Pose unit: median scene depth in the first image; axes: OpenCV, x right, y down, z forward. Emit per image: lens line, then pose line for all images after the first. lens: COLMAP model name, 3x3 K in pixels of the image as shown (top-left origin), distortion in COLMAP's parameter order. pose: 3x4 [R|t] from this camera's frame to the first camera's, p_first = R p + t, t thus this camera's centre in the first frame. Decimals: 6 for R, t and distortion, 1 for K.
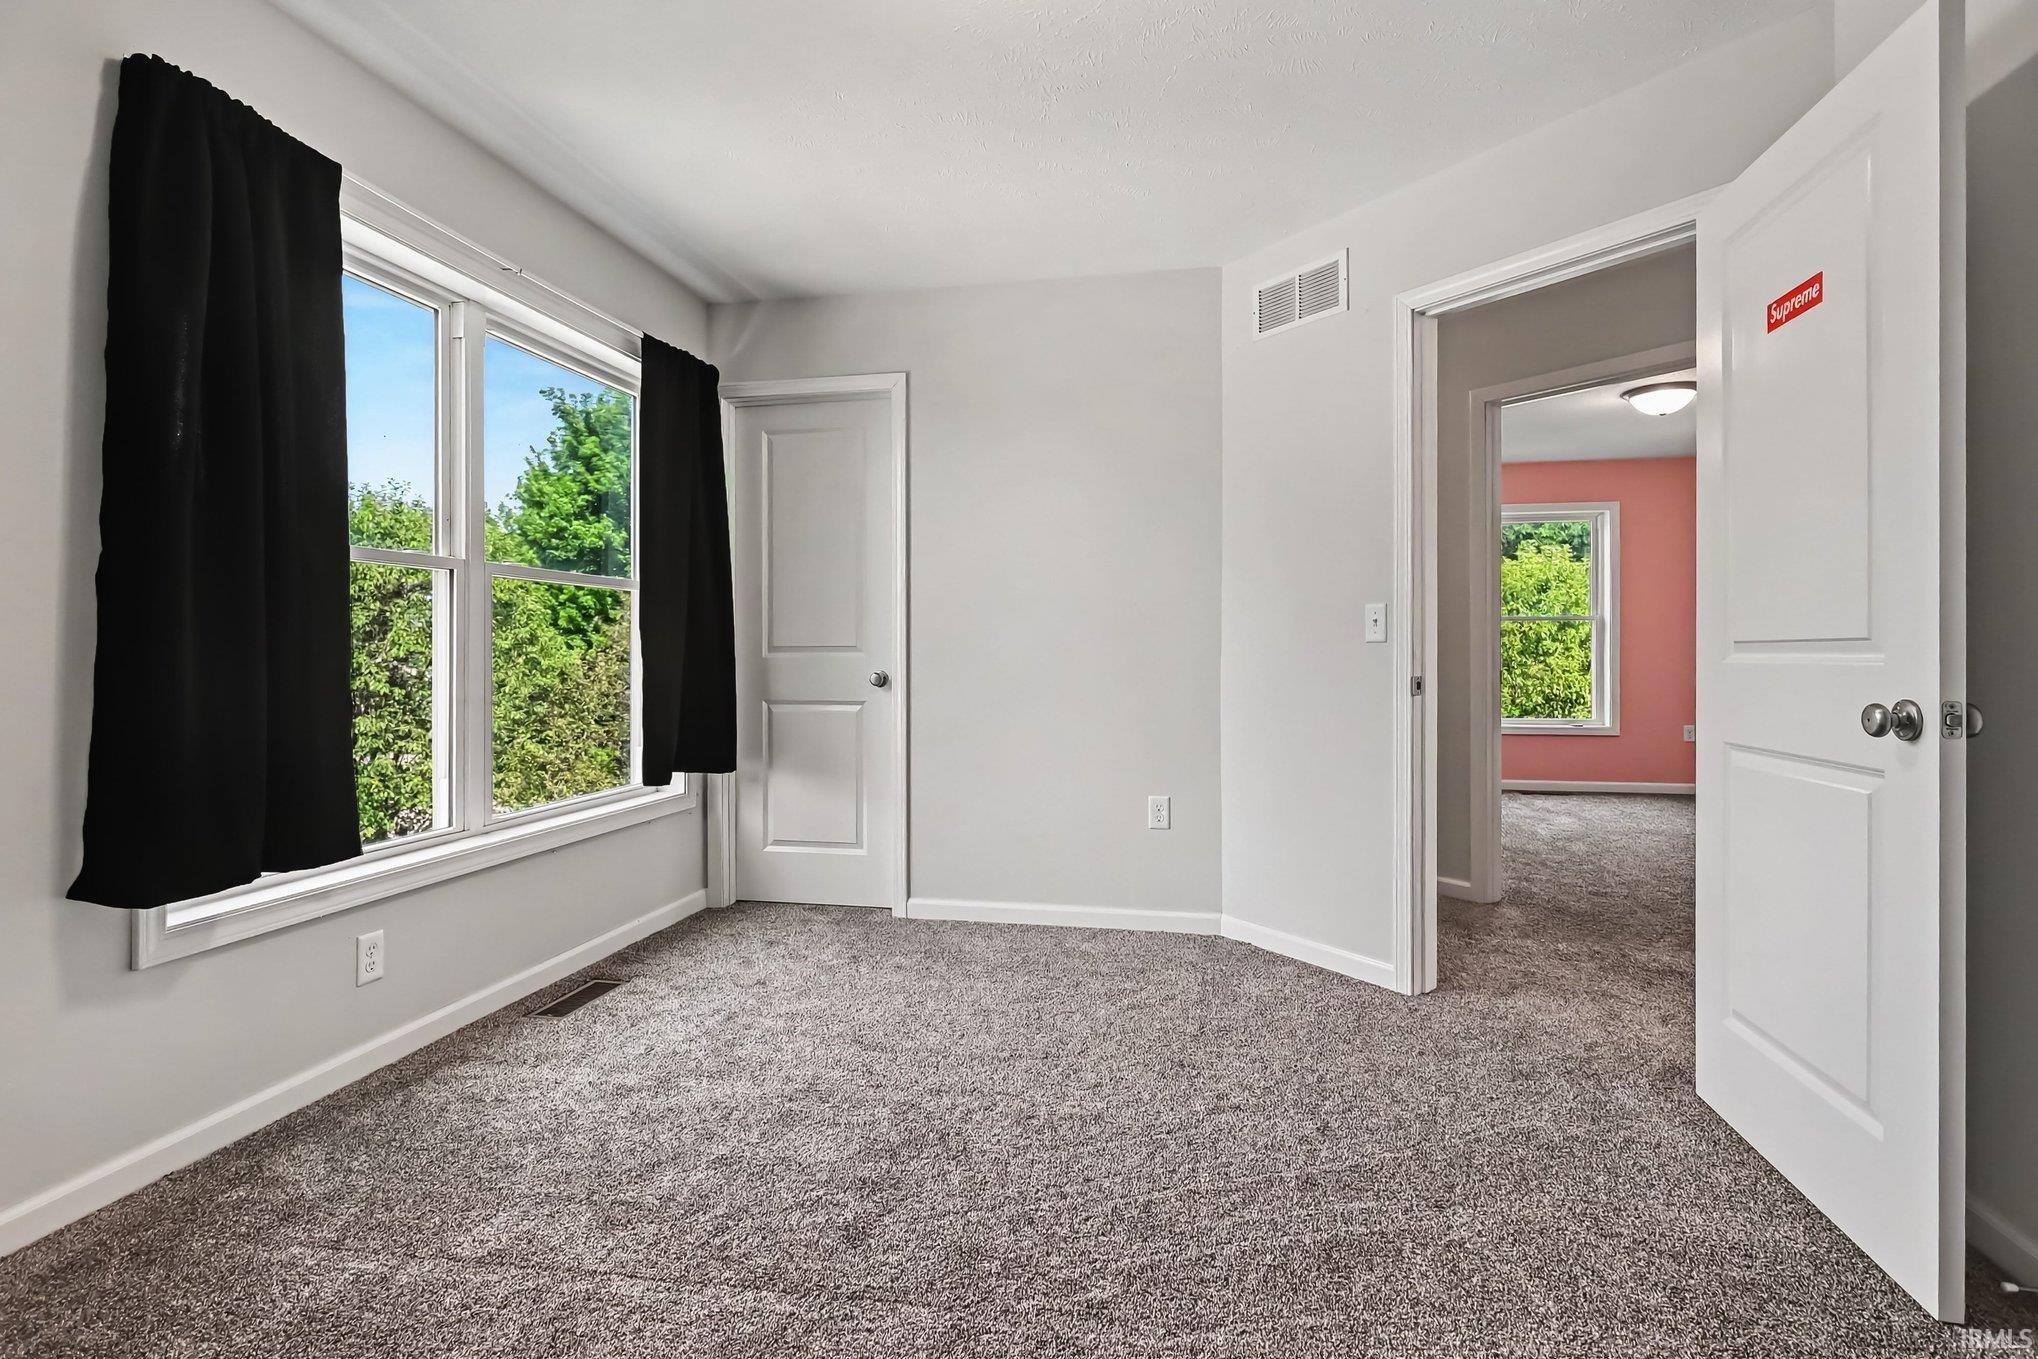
lens RADIAL K [[1002.2, 0, 1019.0], [0, 1002.2, 679.5], [0, 0, 1]] dist [-0.000582, 0.000148]
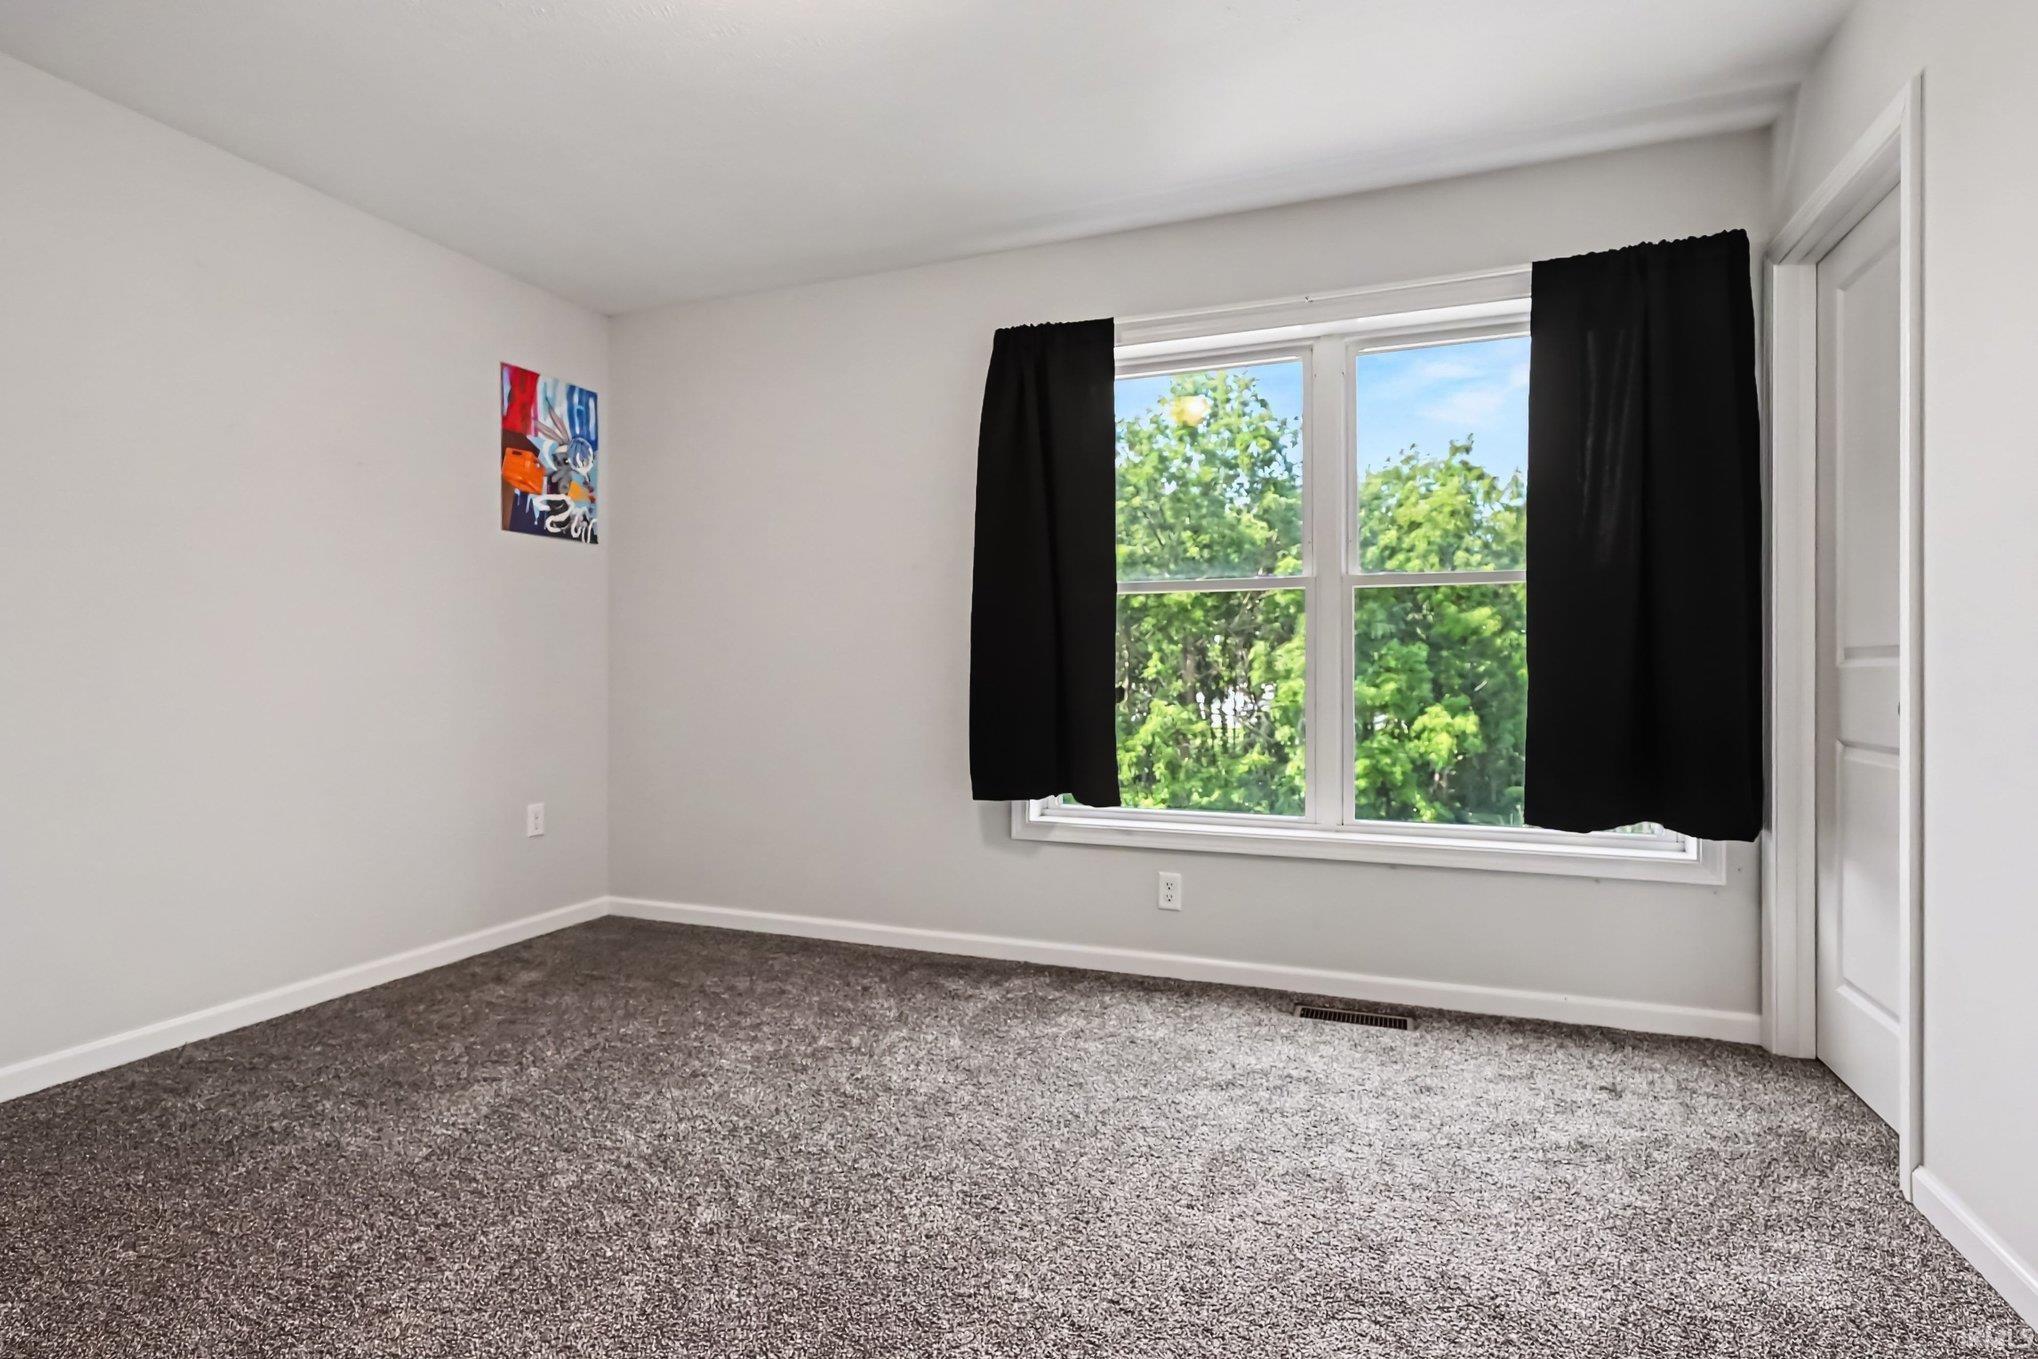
lens RADIAL K [[1002.2, 0, 1019.0], [0, 1002.2, 679.5], [0, 0, 1]] dist [-0.000582, 0.000148]
pose [[-0.172231, 0.007556, -0.985028, 0.750853], [-0.026150, 0.999583, 0.012240, -0.012979], [0.984709, 0.027867, -0.171961, 1.124348]]
